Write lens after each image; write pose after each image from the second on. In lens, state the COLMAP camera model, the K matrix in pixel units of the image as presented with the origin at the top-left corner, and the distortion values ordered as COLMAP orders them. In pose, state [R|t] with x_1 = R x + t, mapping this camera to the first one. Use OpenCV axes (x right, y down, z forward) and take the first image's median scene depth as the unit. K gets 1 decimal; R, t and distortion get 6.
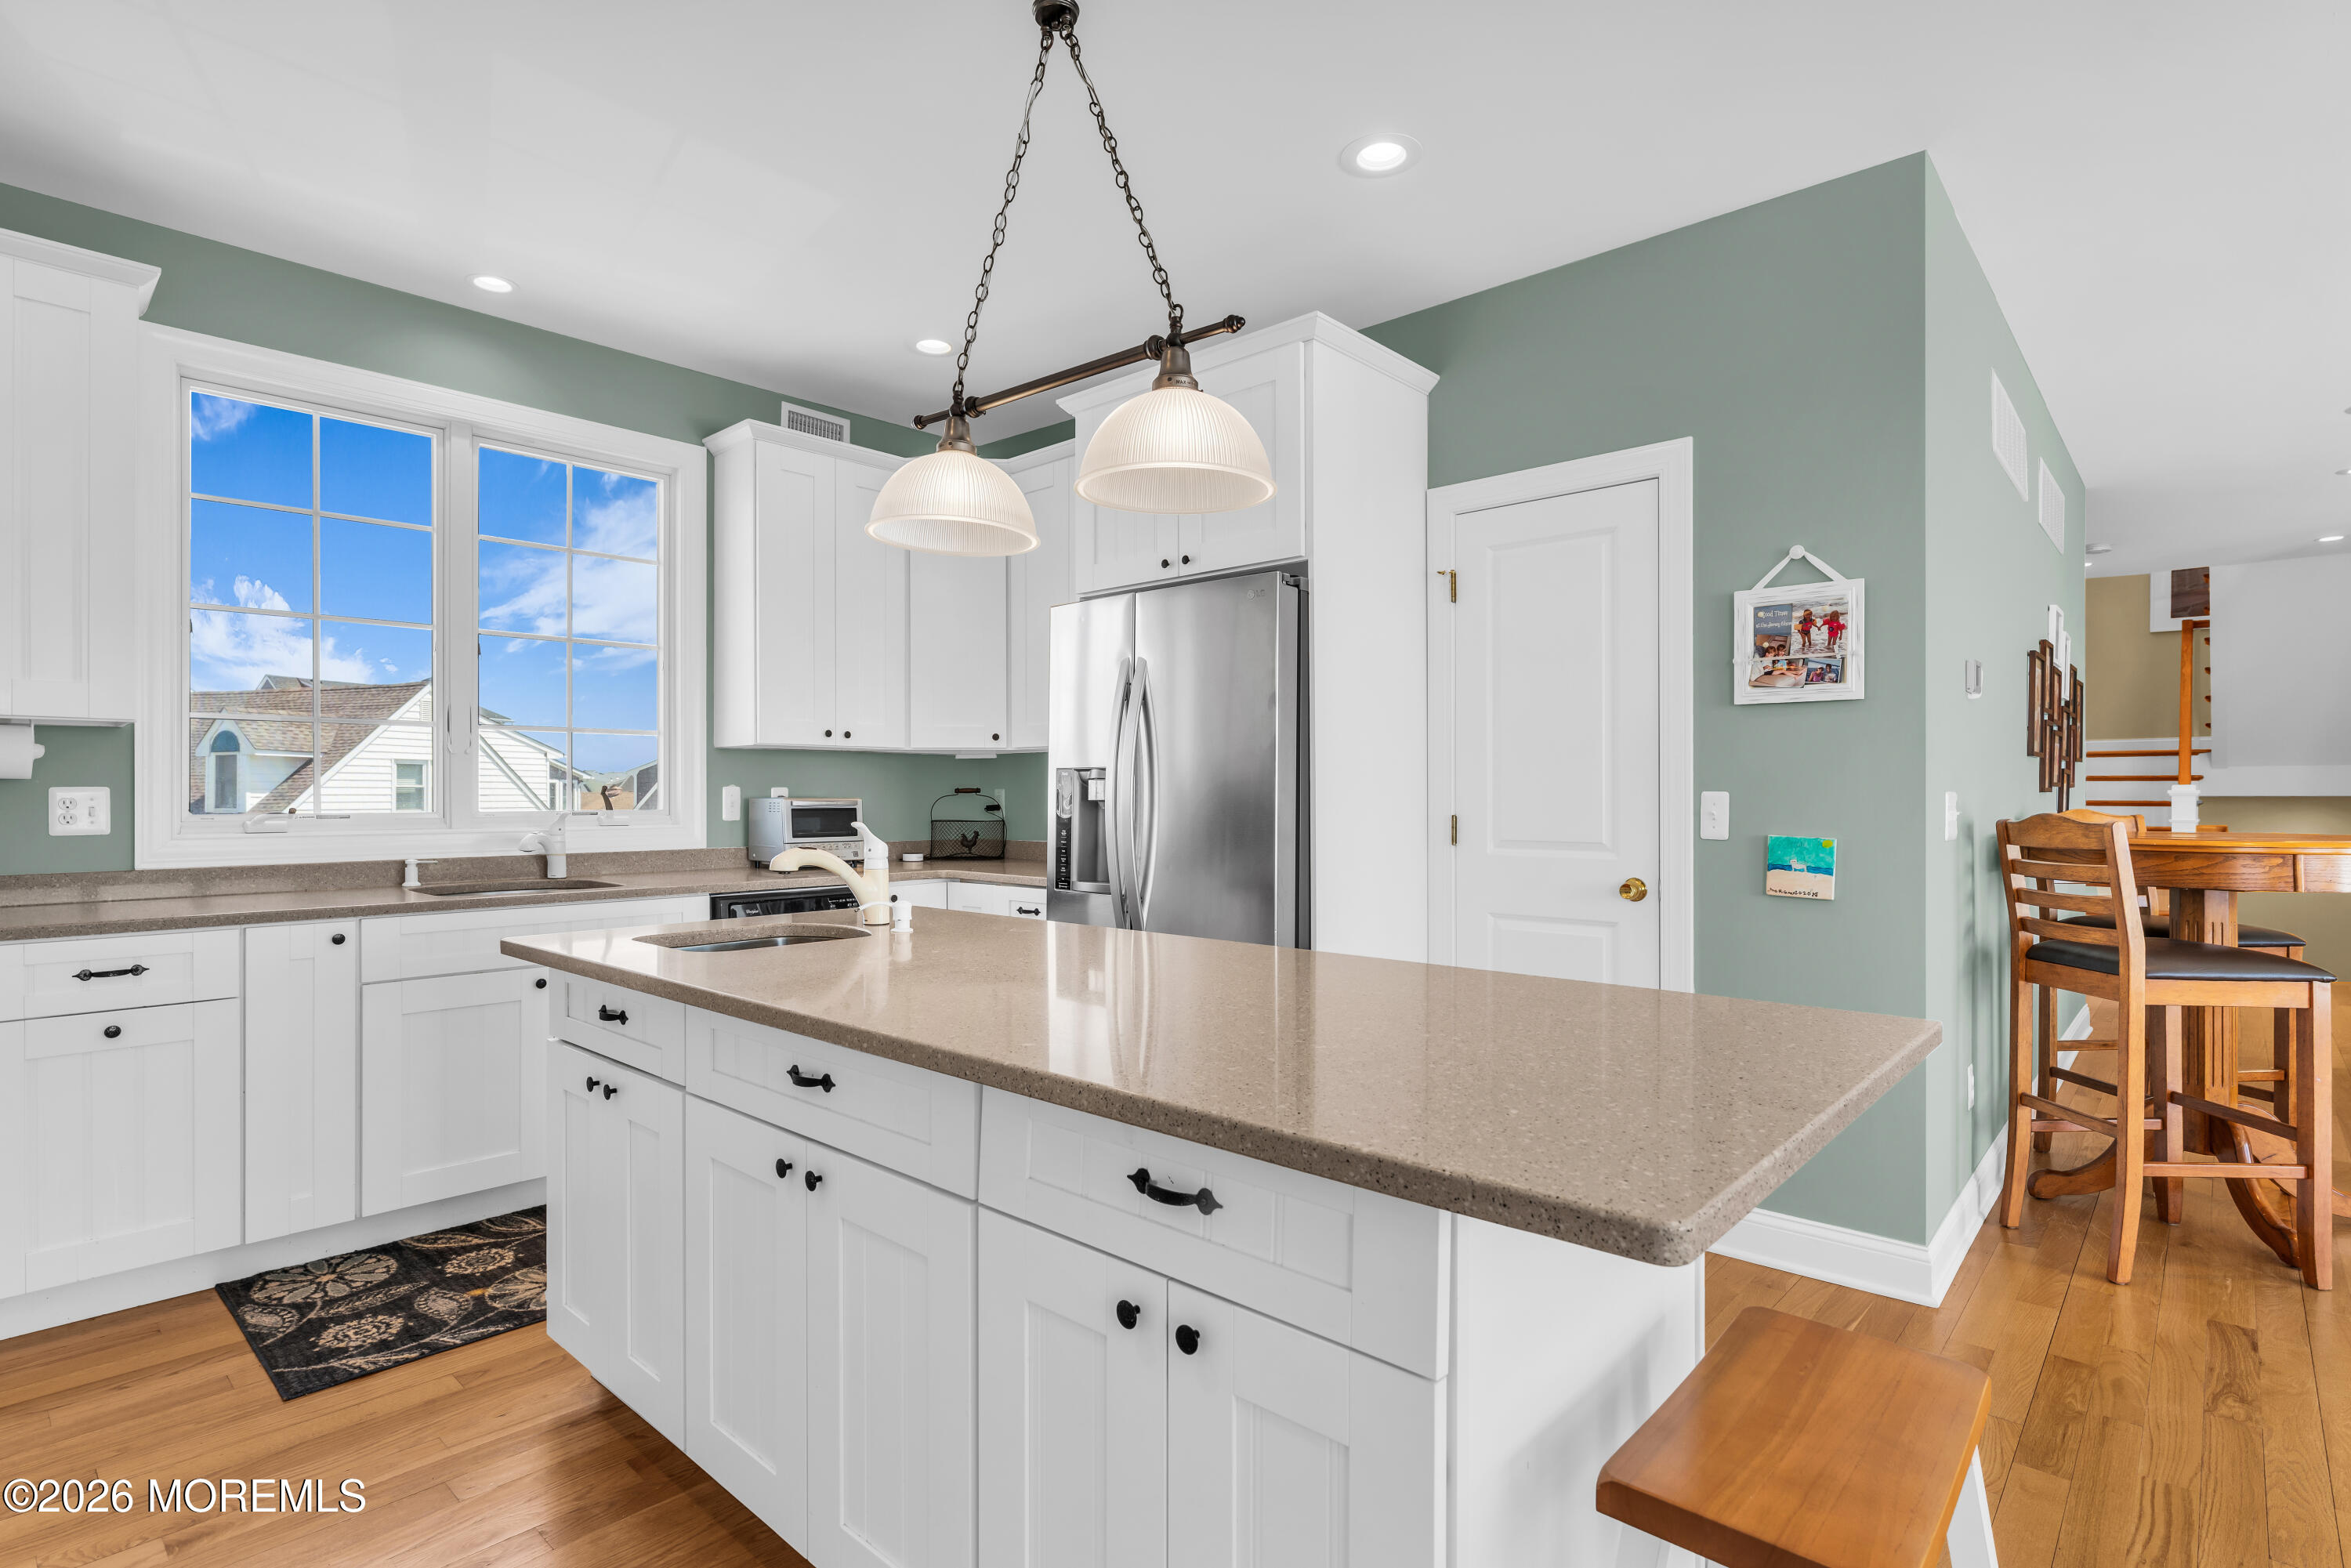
lens RADIAL K [[1087.8, 0, 1175.5], [0, 1087.8, 784.0], [0, 0, 1]] dist [0.001034, -0.000242]
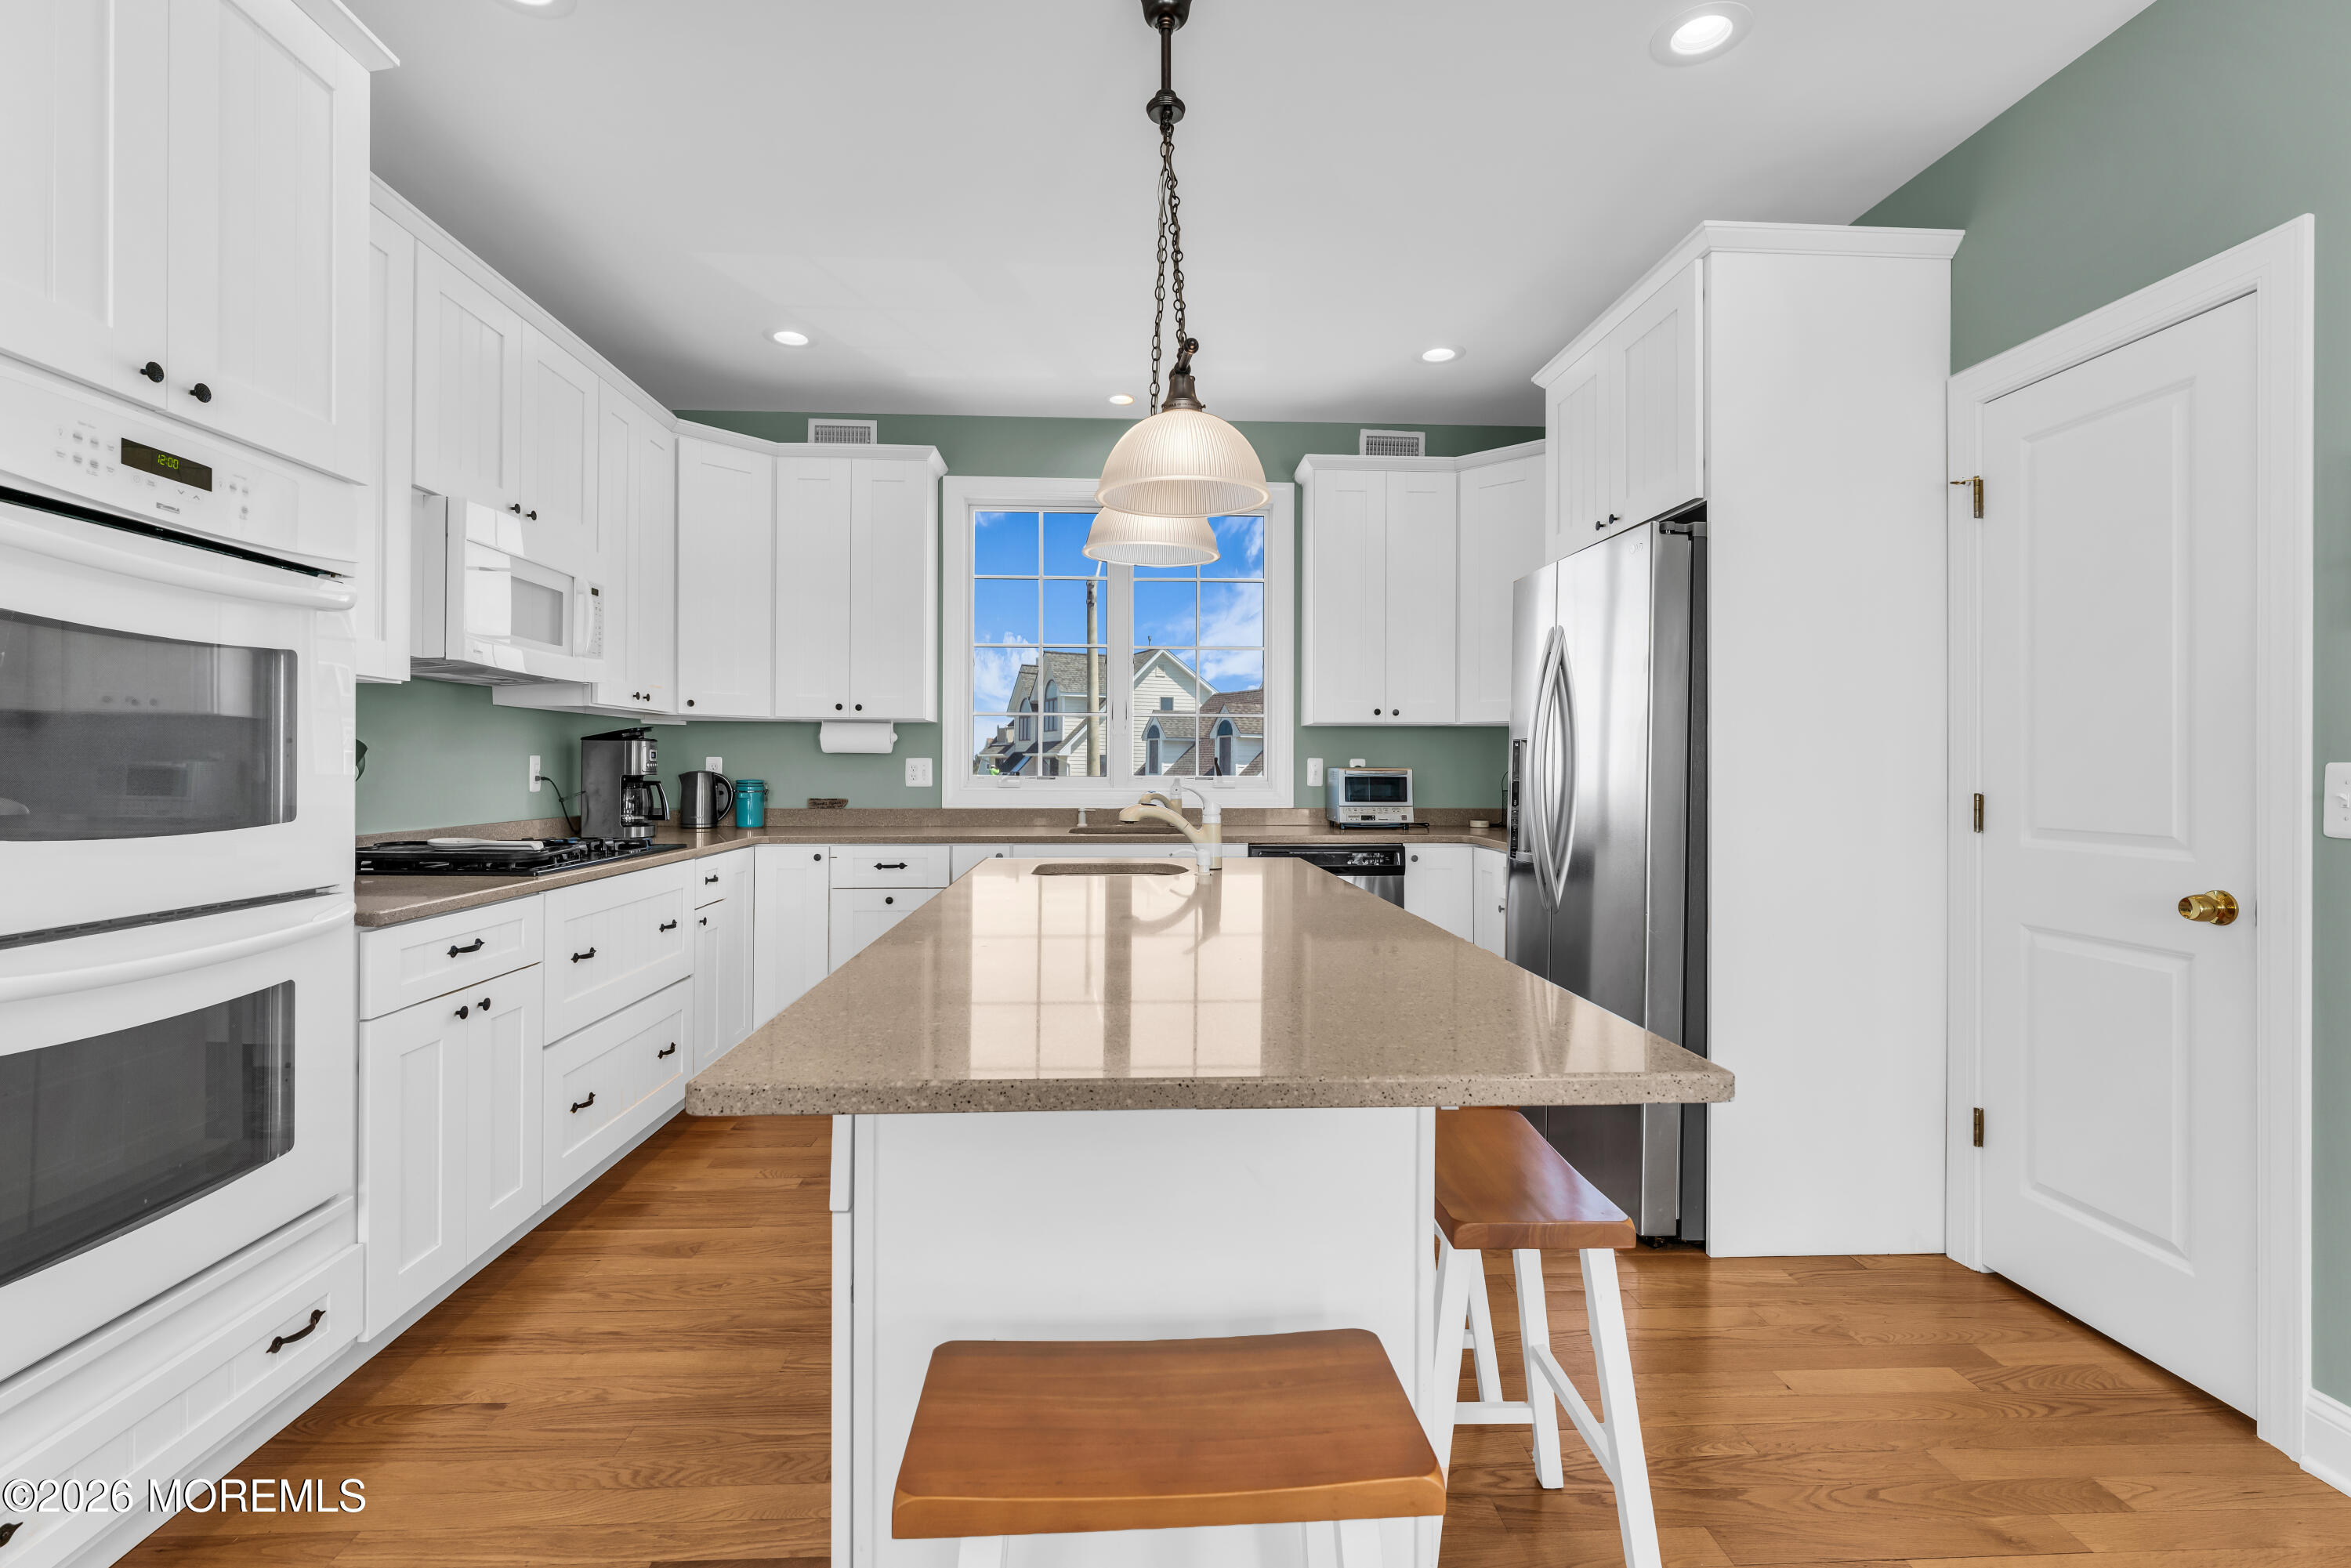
lens RADIAL K [[1044.5, 0, 1248.1], [0, 1044.5, 755.7], [0, 0, 1]] dist [0.009038, -0.000367]
pose [[0.745621, -0.002606, -0.666366, 0.365529], [0.001204, 0.999996, -0.002563, 0.002927], [0.666370, 0.001108, 0.745621, 0.098691]]
